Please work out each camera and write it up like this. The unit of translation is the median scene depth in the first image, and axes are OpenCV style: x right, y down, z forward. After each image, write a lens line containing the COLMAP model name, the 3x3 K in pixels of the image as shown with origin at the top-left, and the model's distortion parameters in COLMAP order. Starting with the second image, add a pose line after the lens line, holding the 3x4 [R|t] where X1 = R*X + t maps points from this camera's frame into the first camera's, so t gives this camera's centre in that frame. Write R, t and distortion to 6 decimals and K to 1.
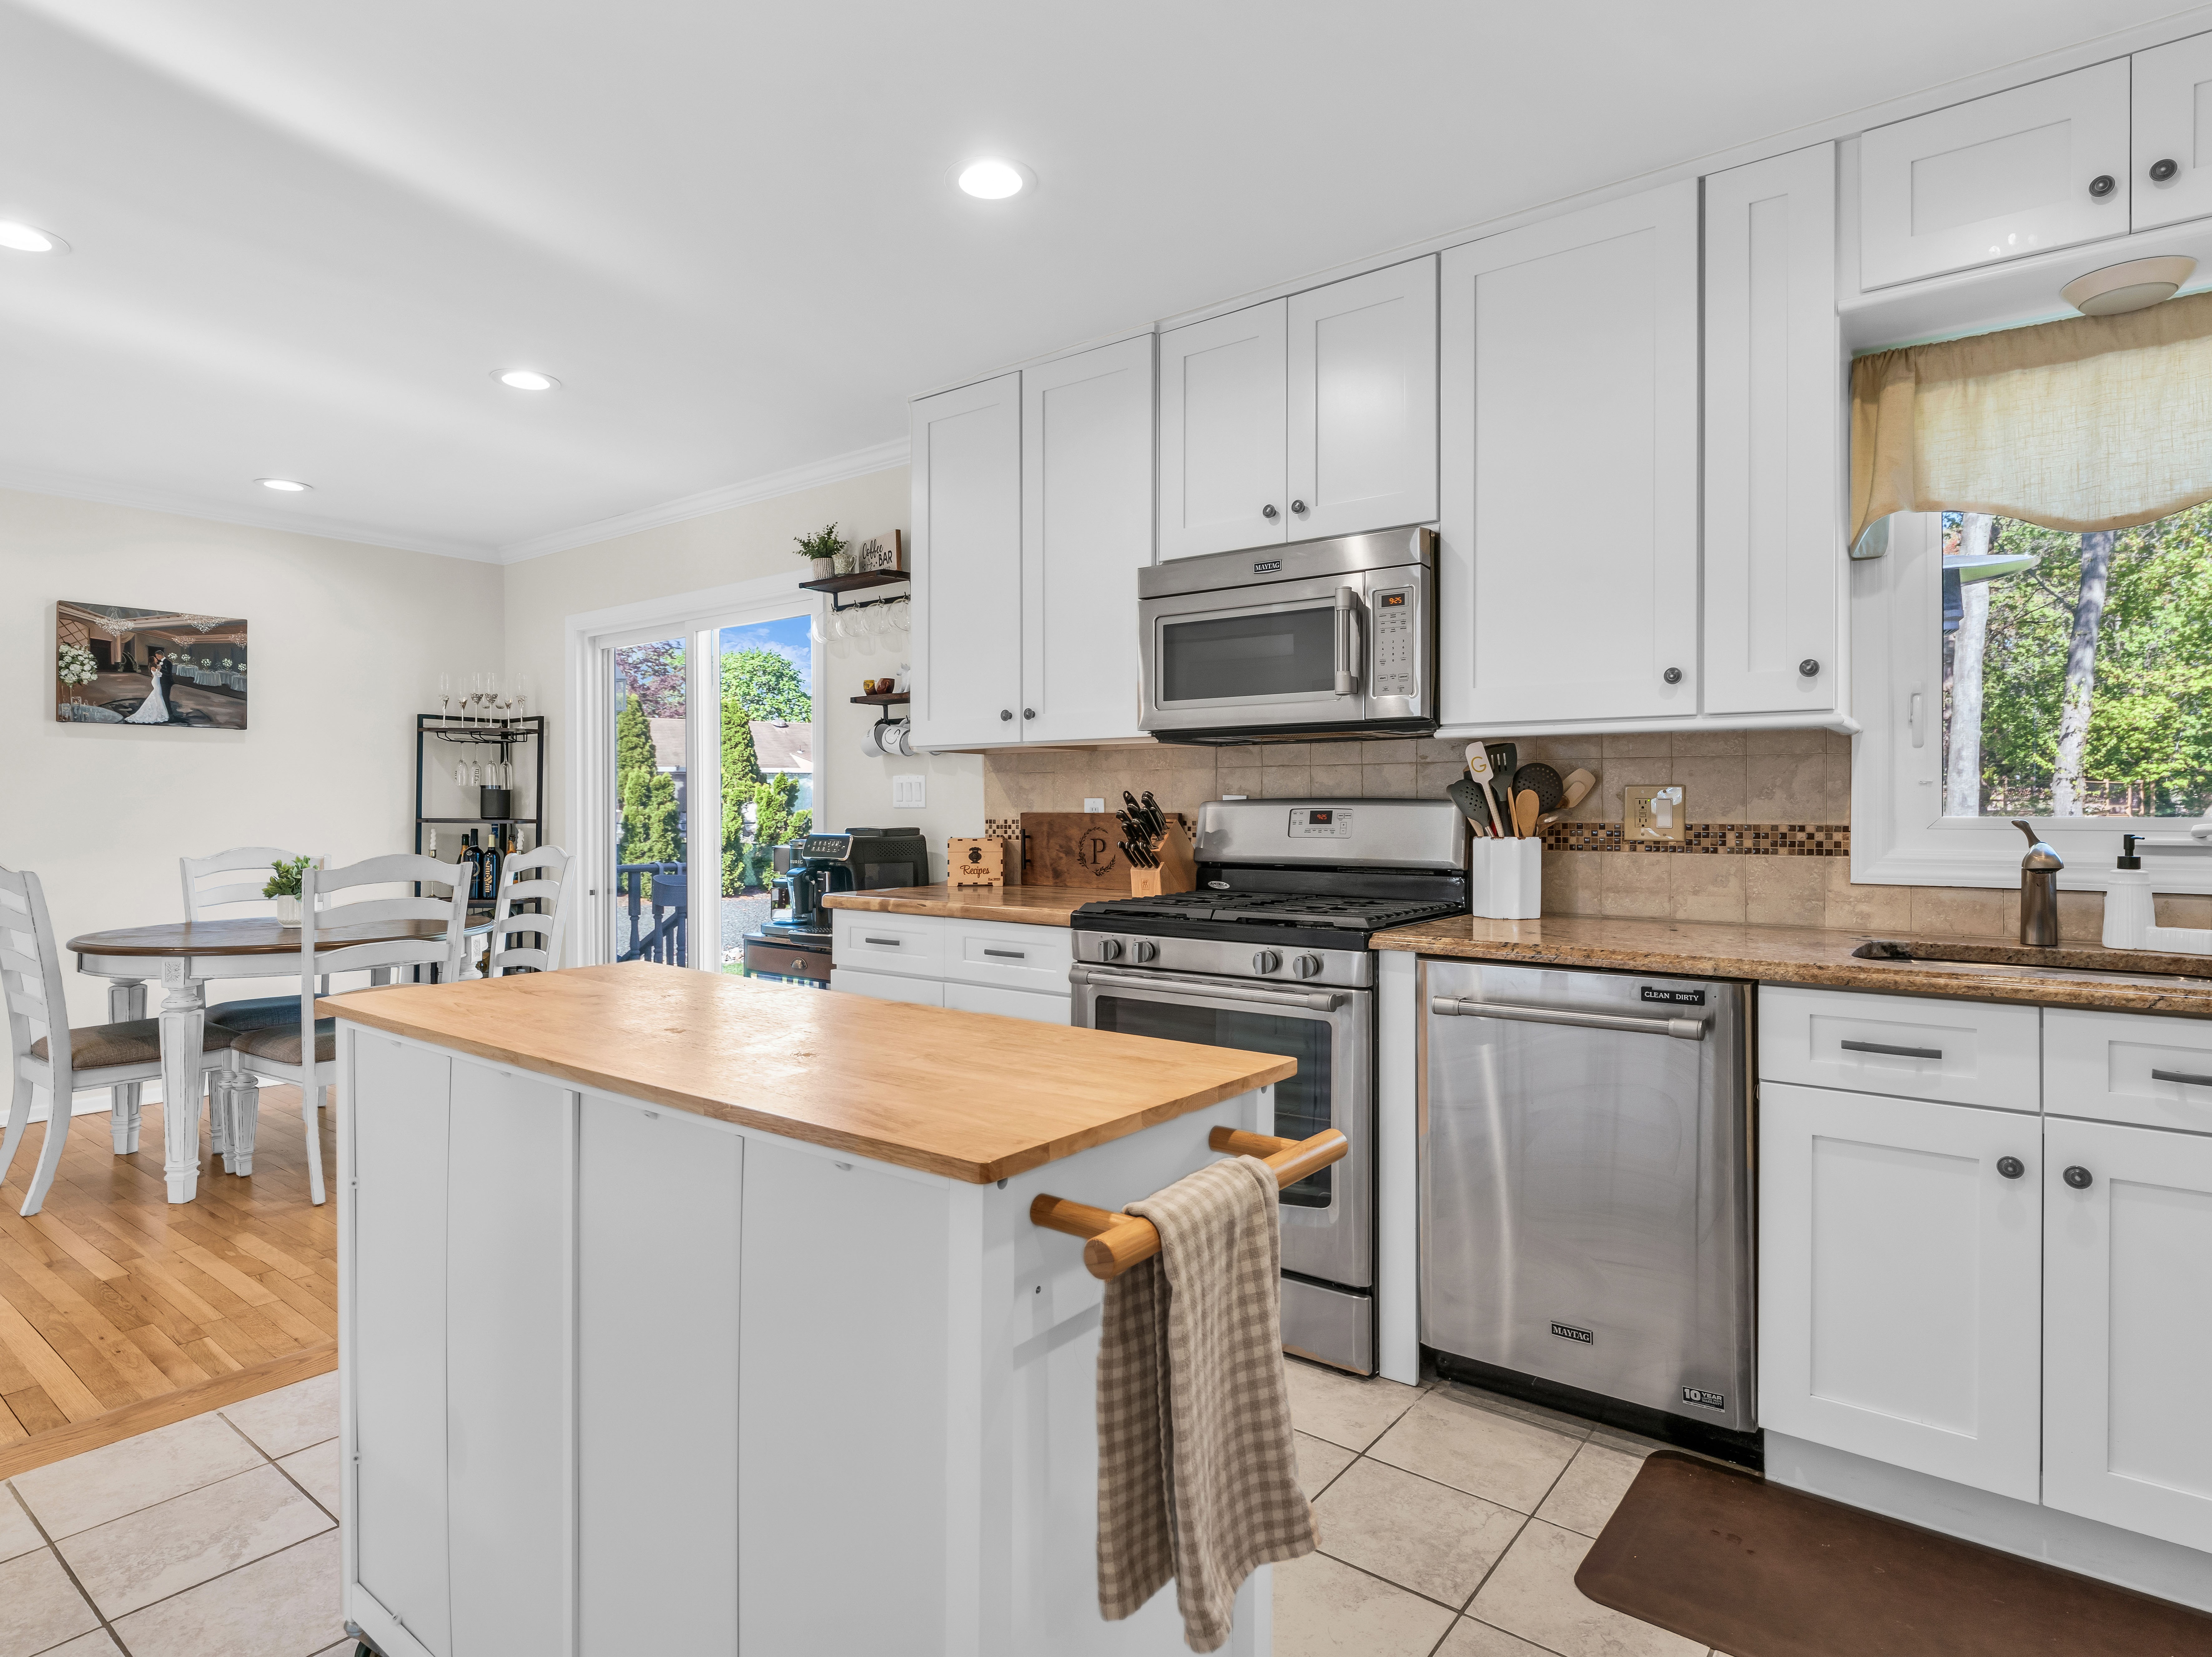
lens RADIAL K [[1239.0, 0, 1087.0], [0, 1239.0, 793.7], [0, 0, 1]] dist [0.000154, -0.001069]
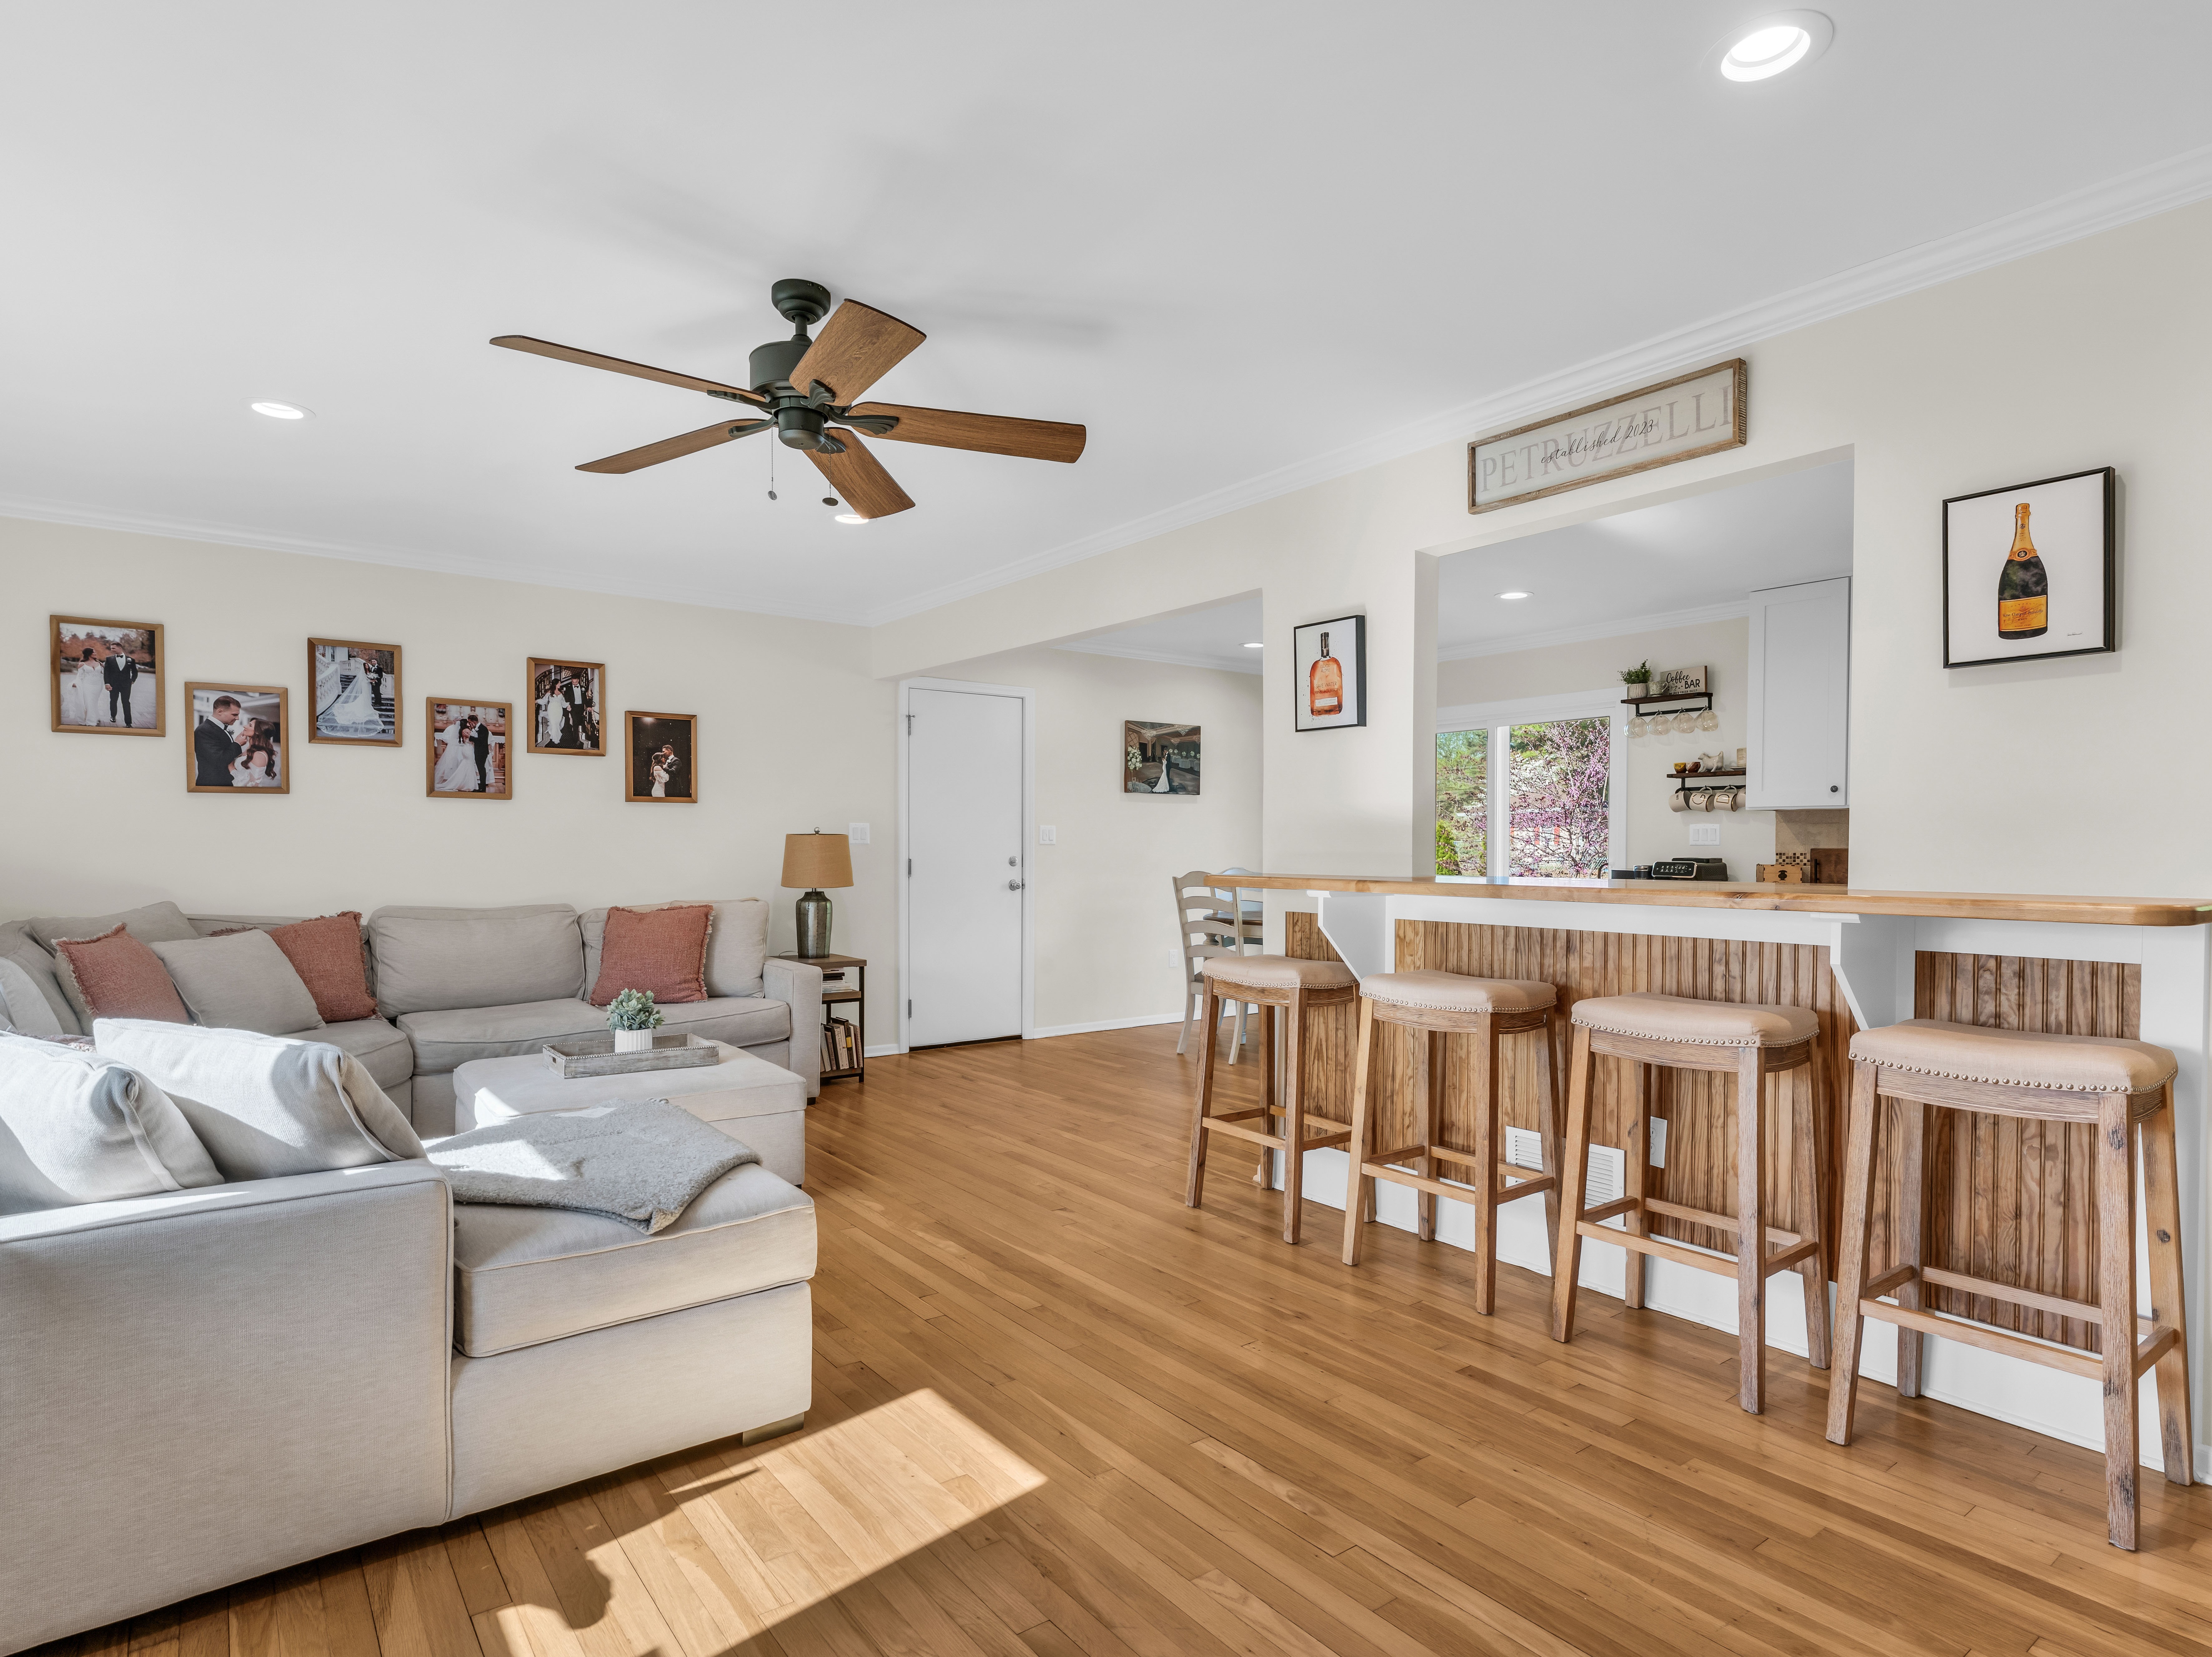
lens RADIAL K [[1183.8, 0, 1109.6], [0, 1183.8, 866.2], [0, 0, 1]] dist [-0.007748, 0.001112]
pose [[0.968778, 0.006516, -0.247845, -0.484255], [0.000960, 0.999549, 0.030030, -0.007085], [0.247929, -0.029330, 0.968334, -0.599960]]
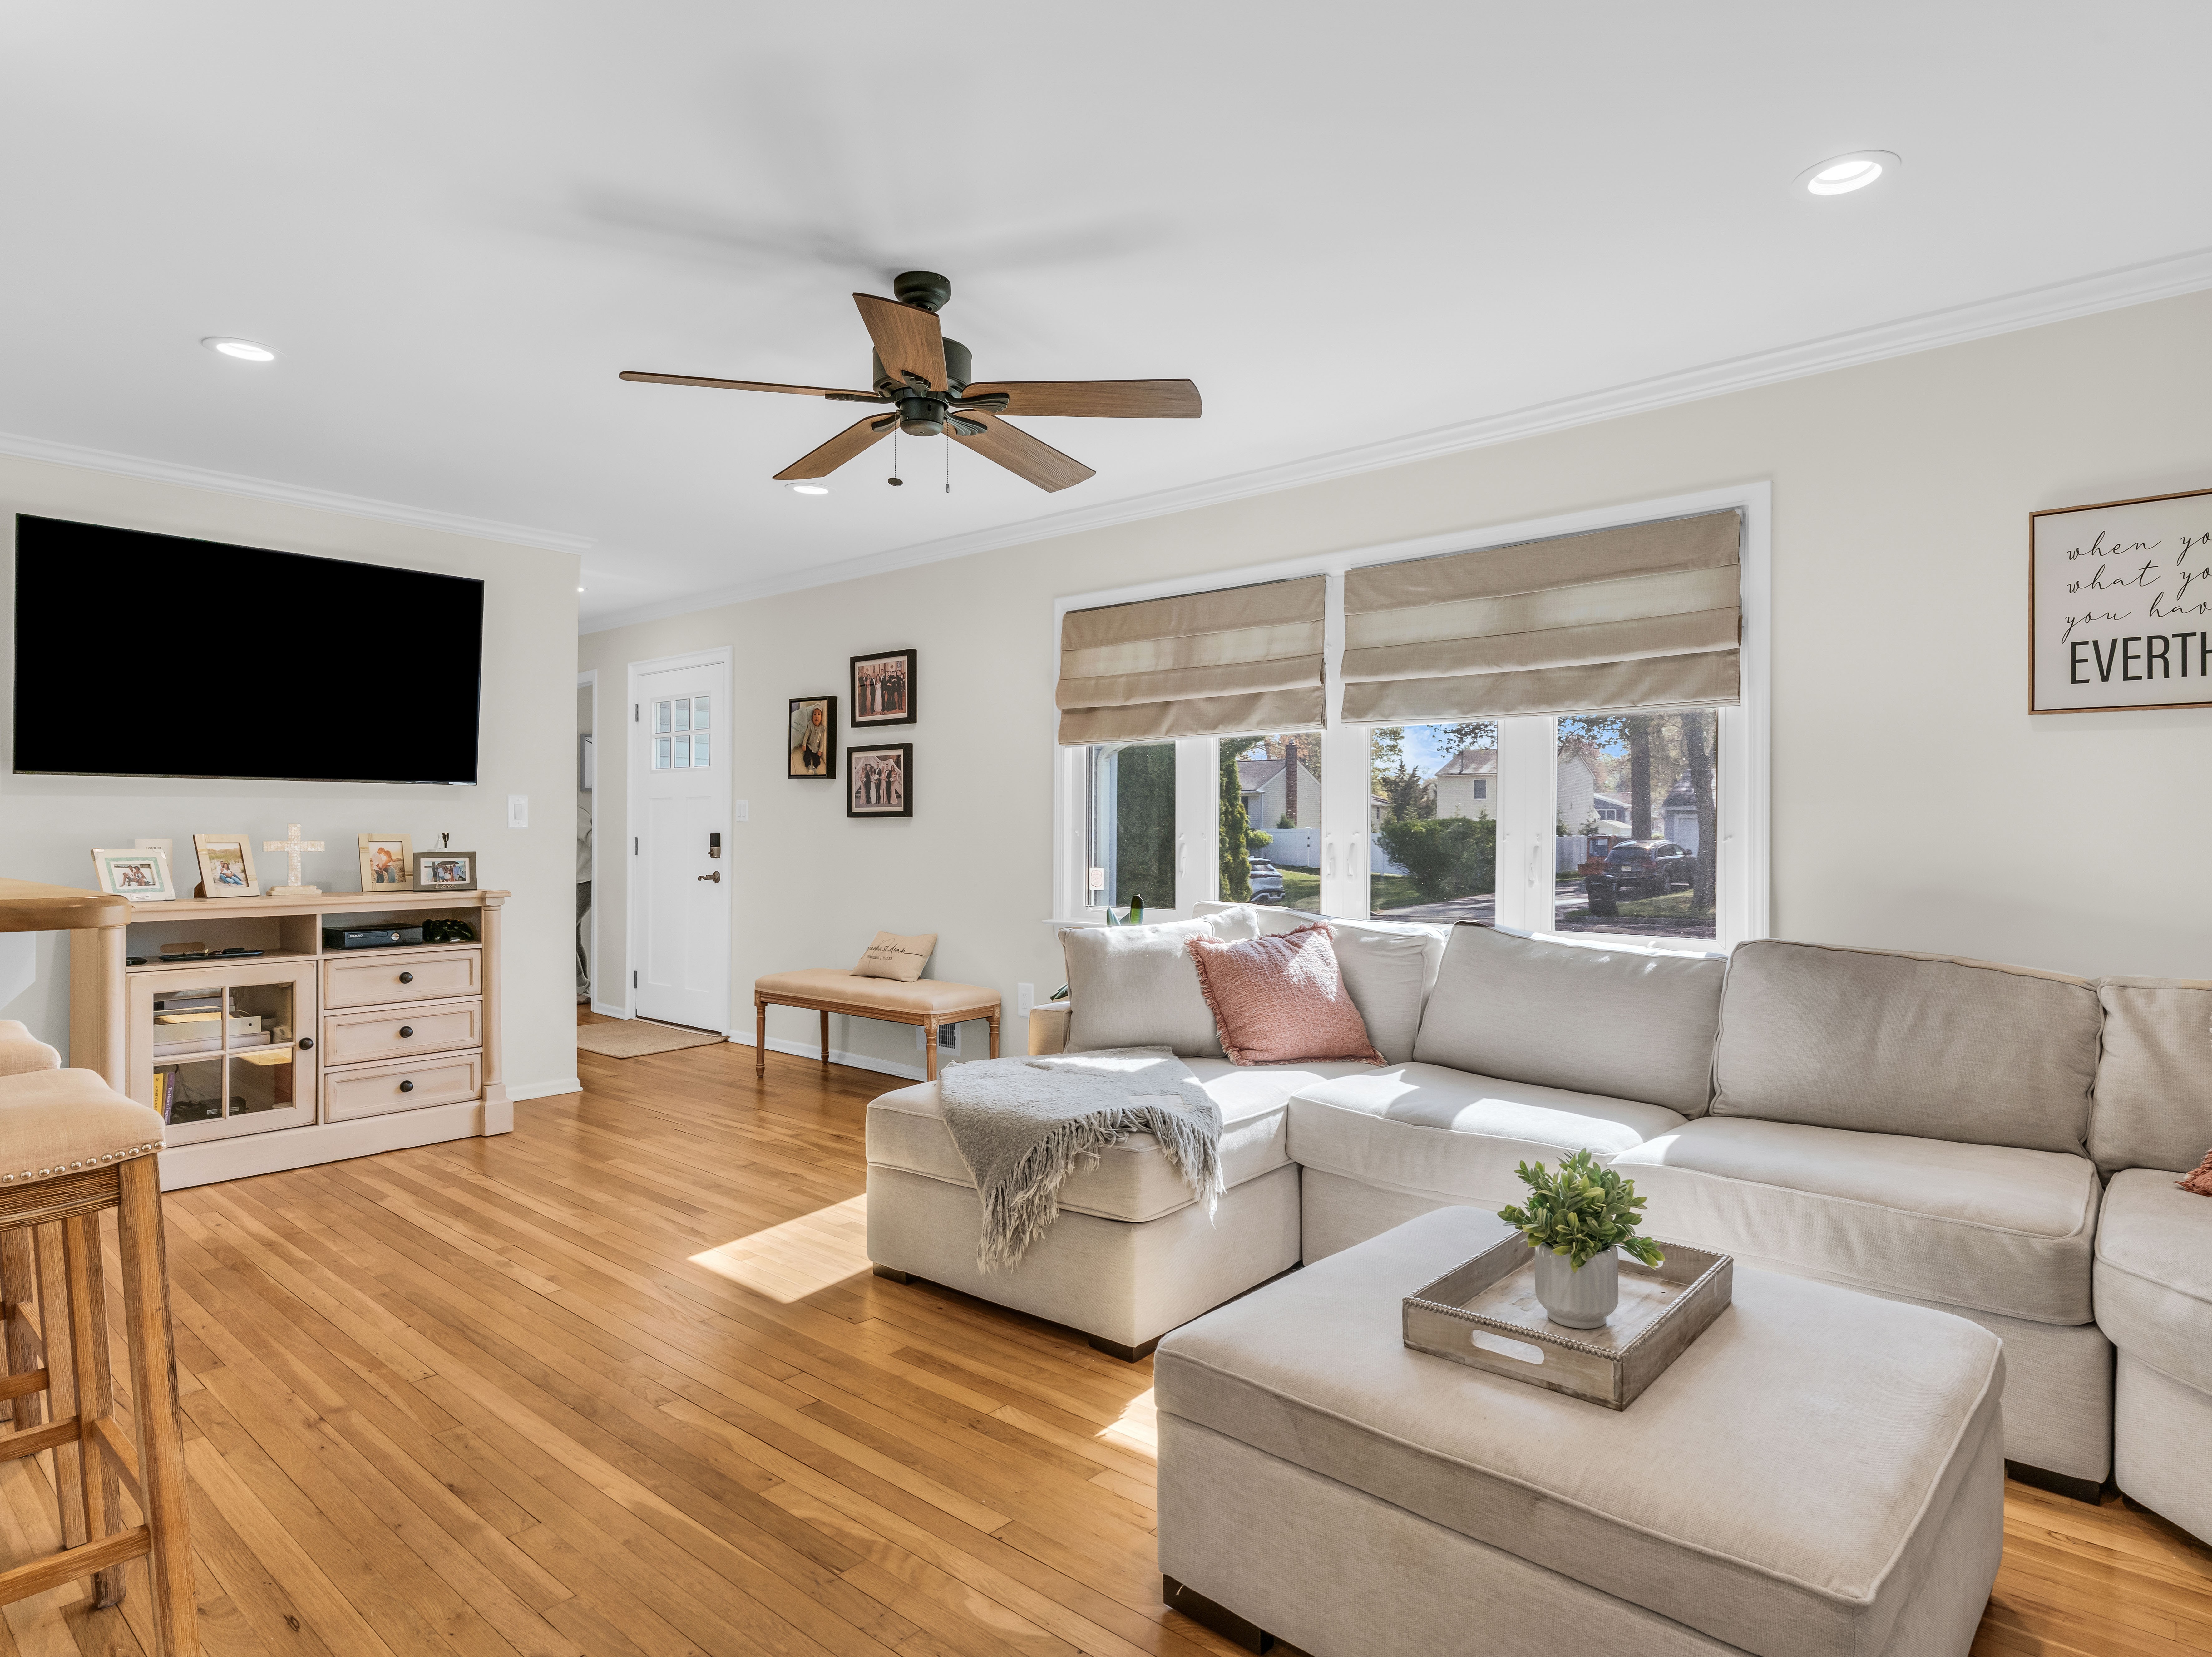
lens RADIAL K [[1239.0, 0, 1093.1], [0, 1239.0, 833.4], [0, 0, 1]] dist [0.000154, -0.001069]
pose [[-0.998754, -0.000822, 0.049901, -0.908464], [-0.001295, 0.999954, -0.009460, 0.008651], [-0.049891, -0.009513, -0.998709, 0.580430]]
